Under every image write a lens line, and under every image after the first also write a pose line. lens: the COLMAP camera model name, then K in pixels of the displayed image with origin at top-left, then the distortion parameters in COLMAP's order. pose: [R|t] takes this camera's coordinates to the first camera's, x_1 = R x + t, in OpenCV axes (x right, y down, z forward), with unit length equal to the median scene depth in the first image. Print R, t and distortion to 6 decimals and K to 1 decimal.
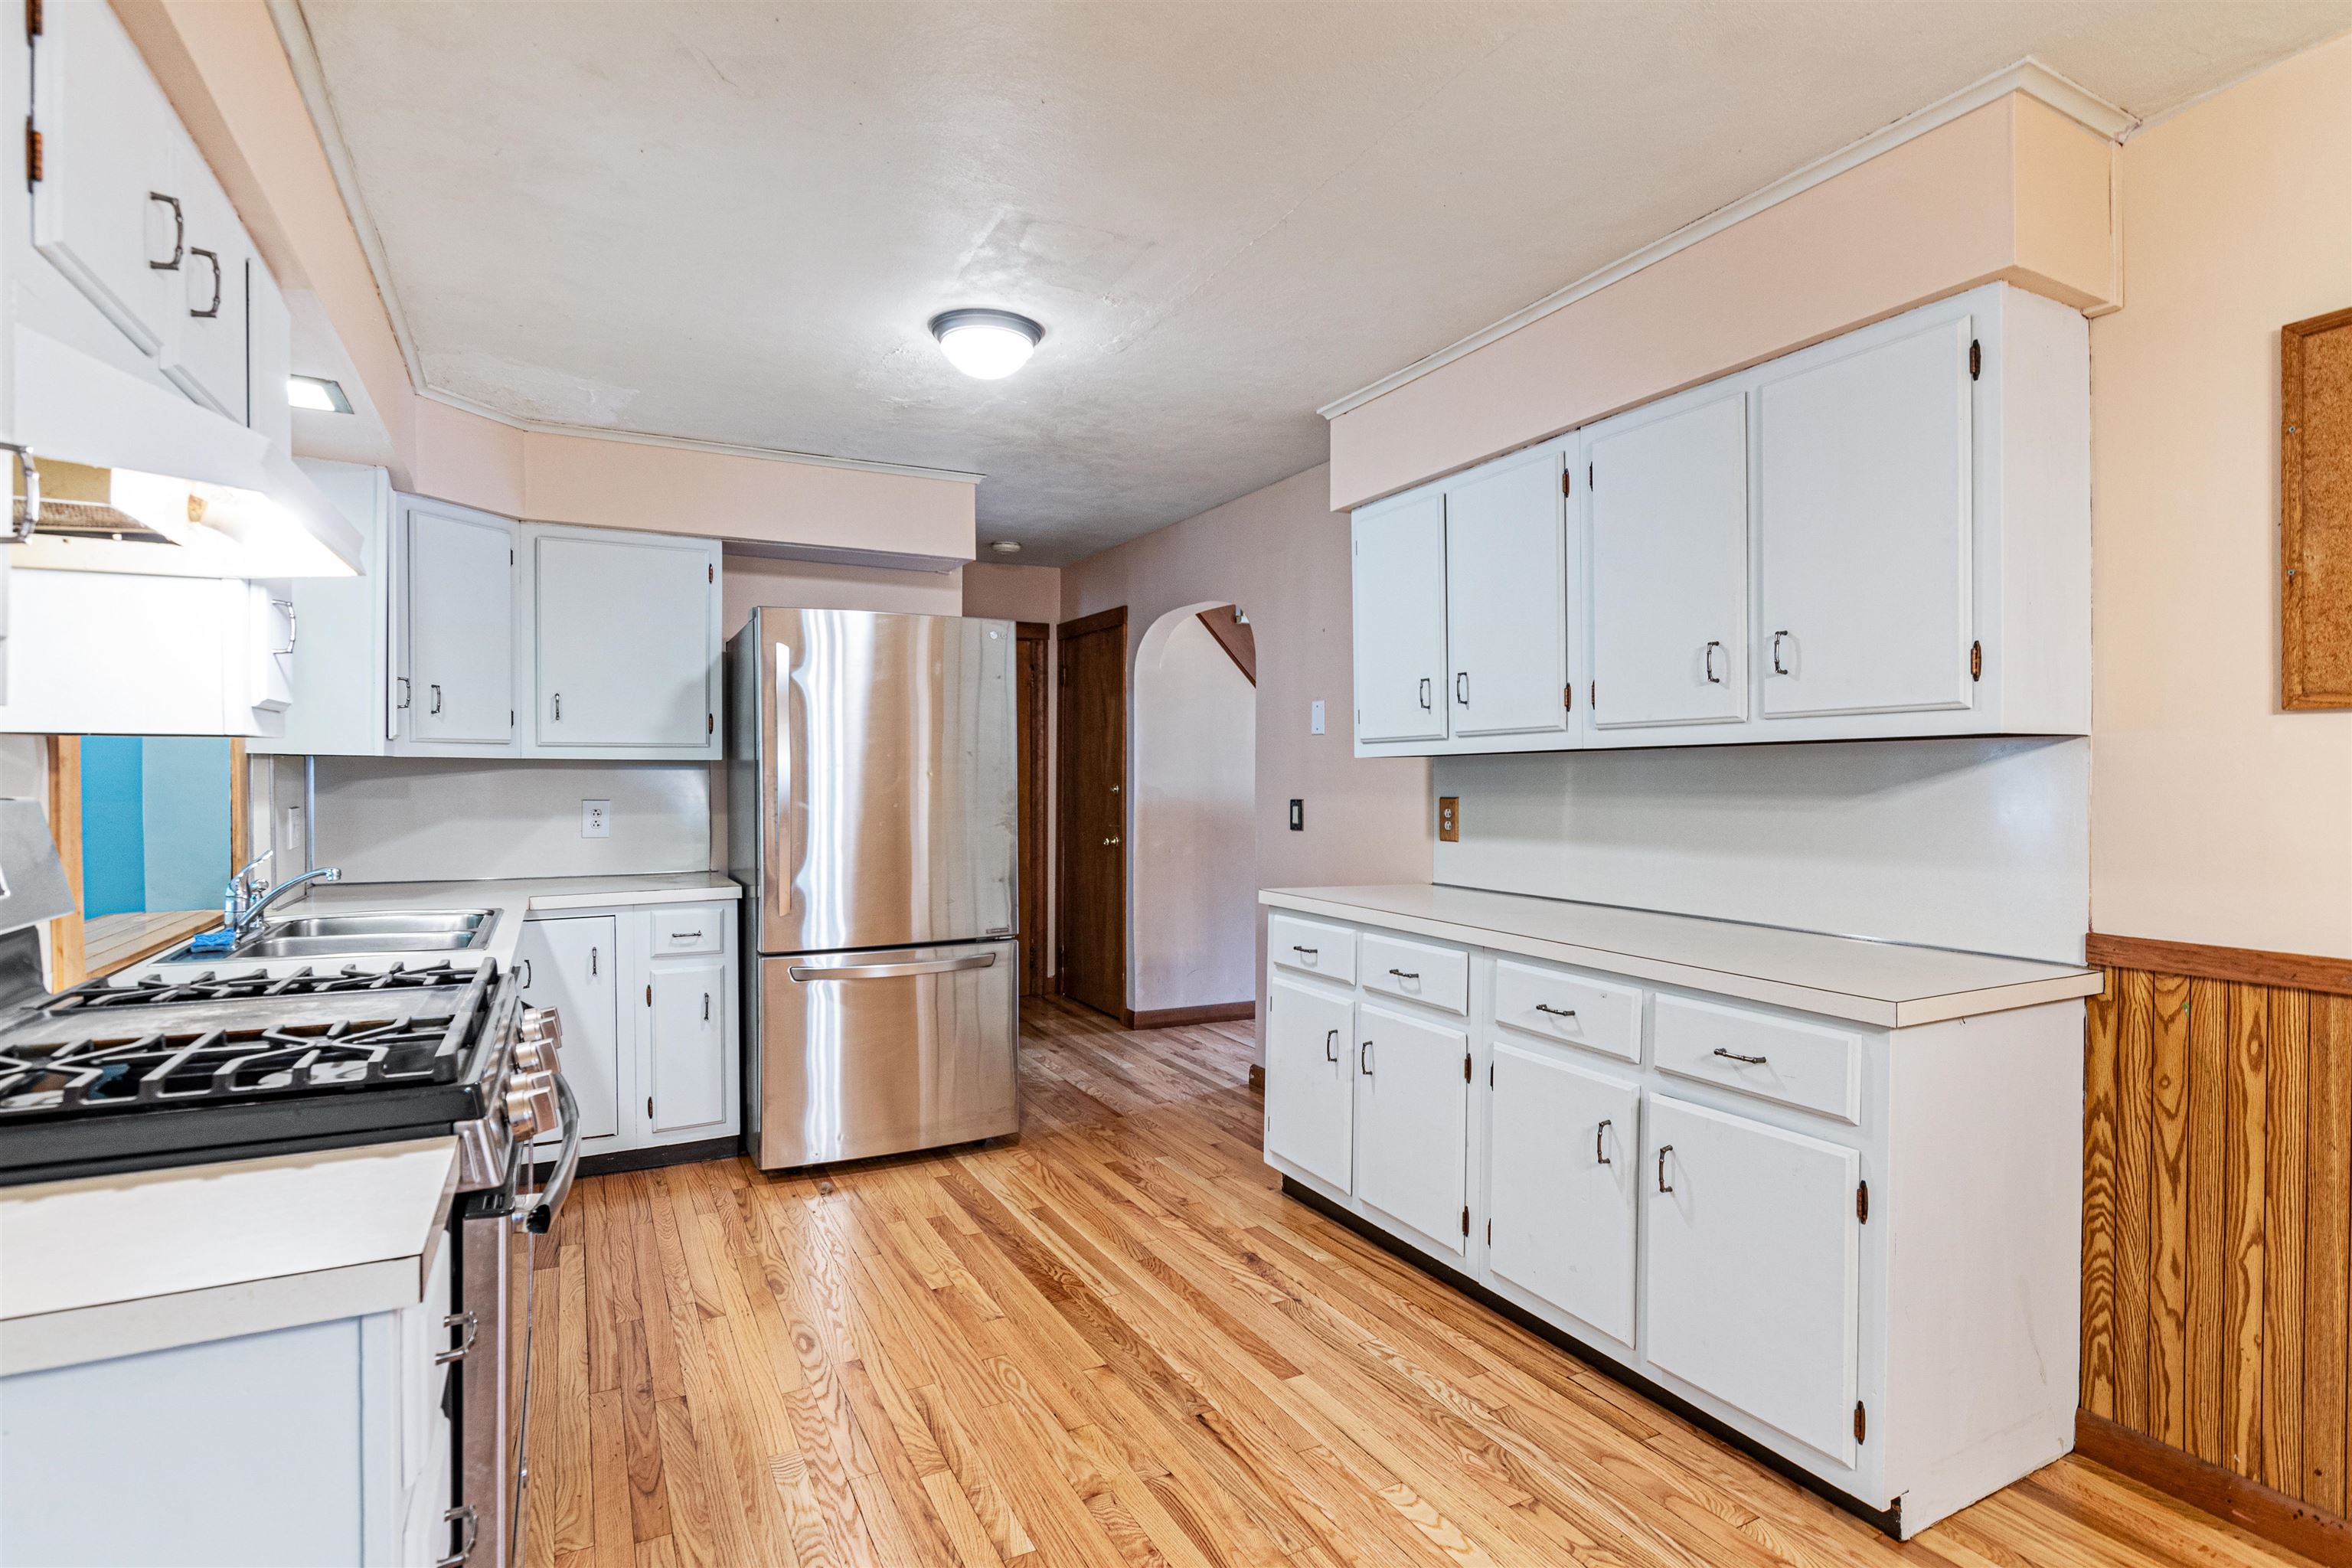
lens RADIAL K [[1168.2, 0, 1168.5], [0, 1168.2, 782.1], [0, 0, 1]] dist [0.000226, 0.000917]
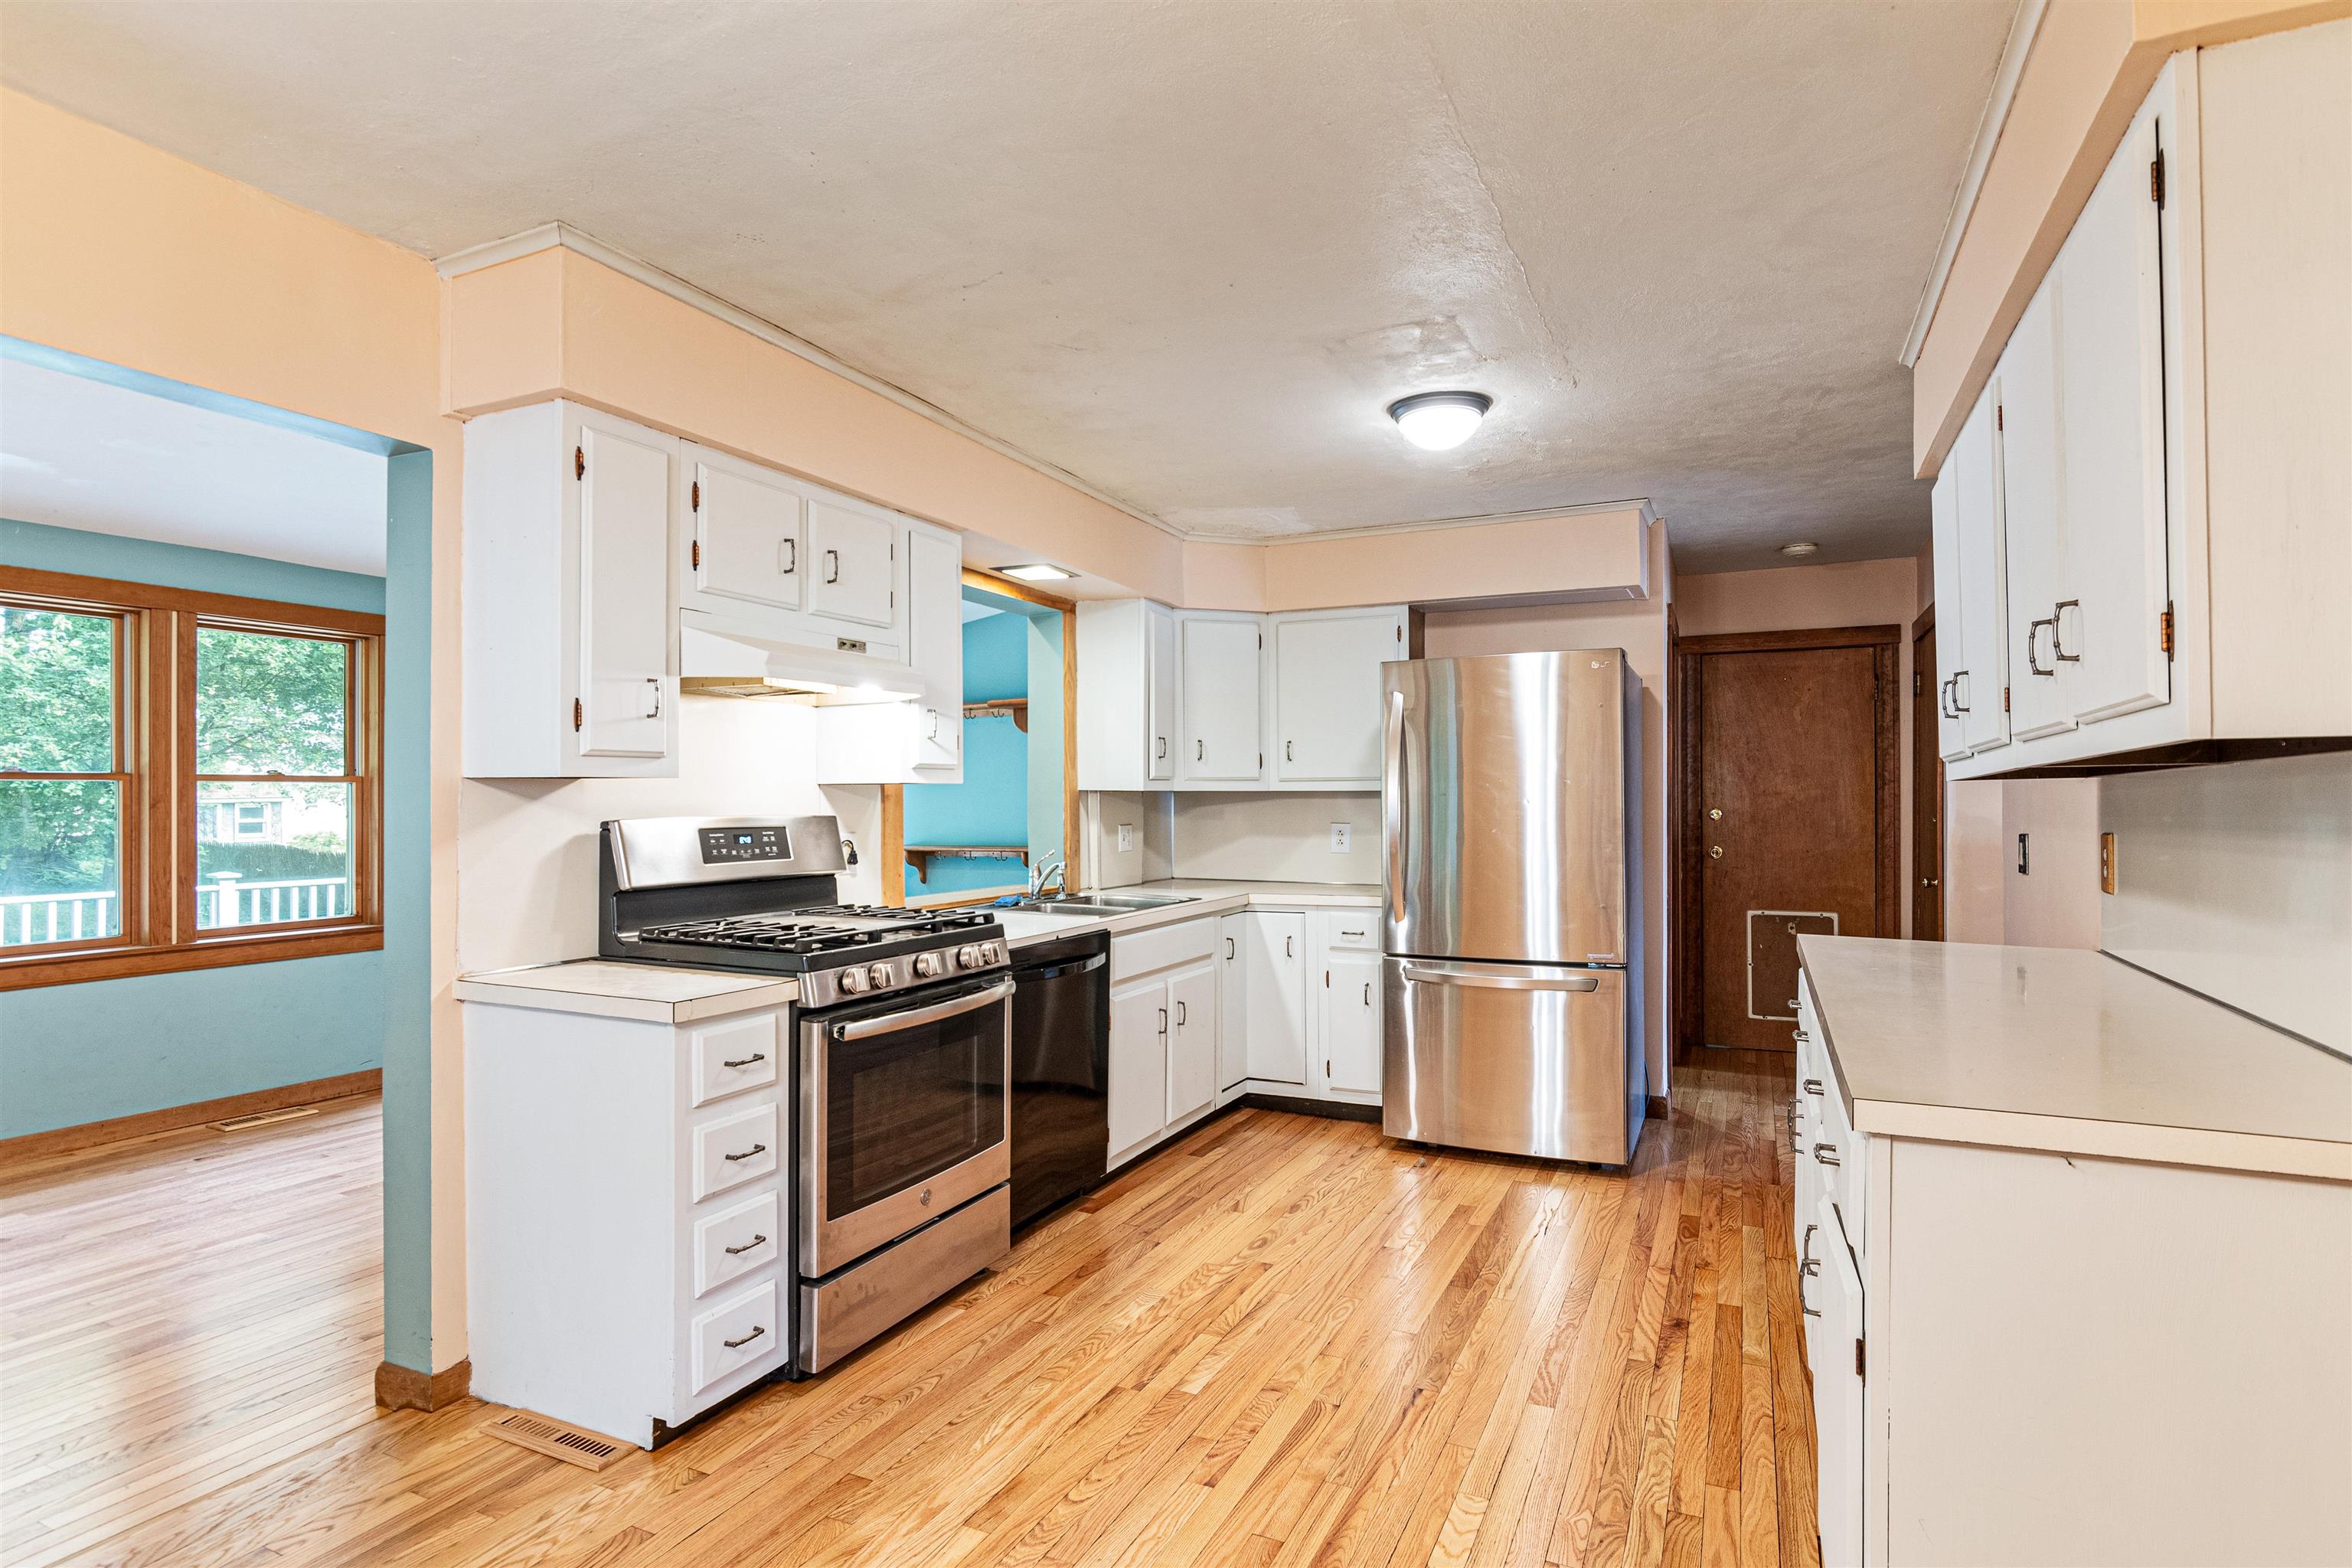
lens RADIAL K [[1210.4, 0, 1162.3], [0, 1210.4, 791.1], [0, 0, 1]] dist [-0.002587, -0.001133]
pose [[0.599466, -0.008516, -0.800355, 0.508109], [-0.003087, 0.999911, -0.012952, -0.001907], [0.800394, 0.010235, 0.599386, 0.078067]]
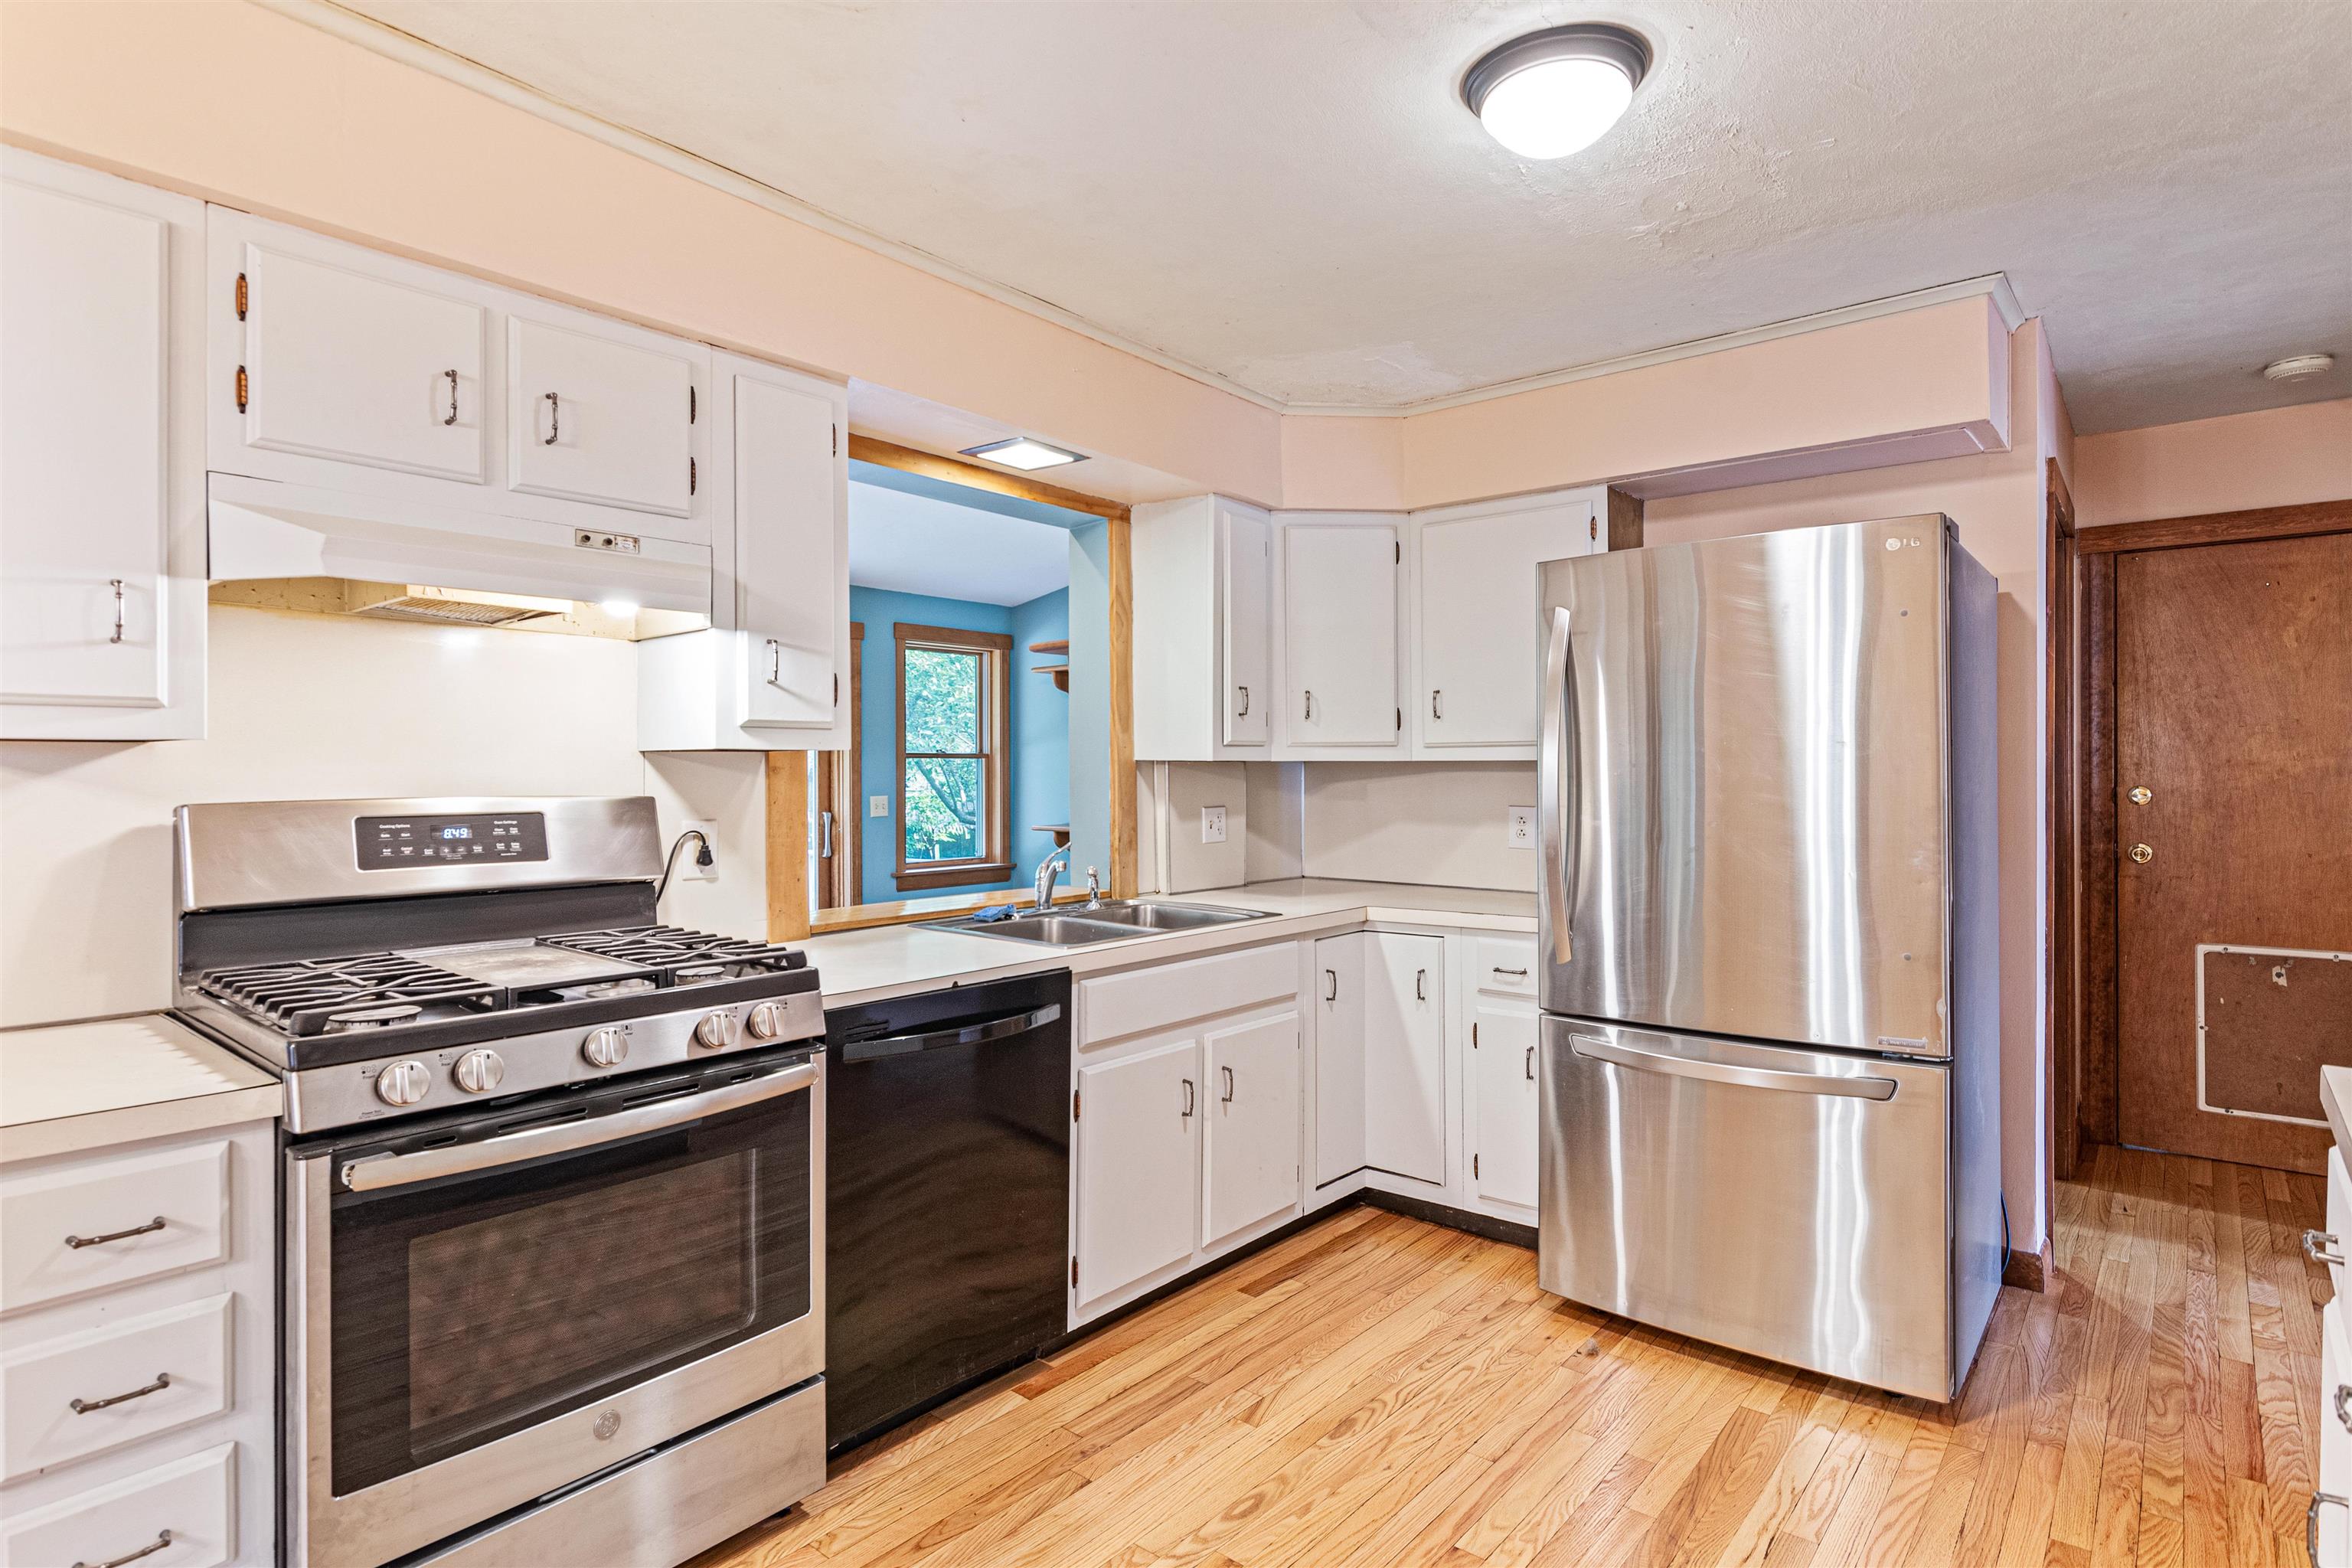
lens RADIAL K [[1210.4, 0, 1172.8], [0, 1210.4, 768.9], [0, 0, 1]] dist [-0.002587, -0.001133]
pose [[0.380199, -0.005337, -0.924889, 0.305517], [-0.004333, 0.999962, -0.007551, -0.005566], [0.924895, 0.006878, 0.380161, 0.468714]]
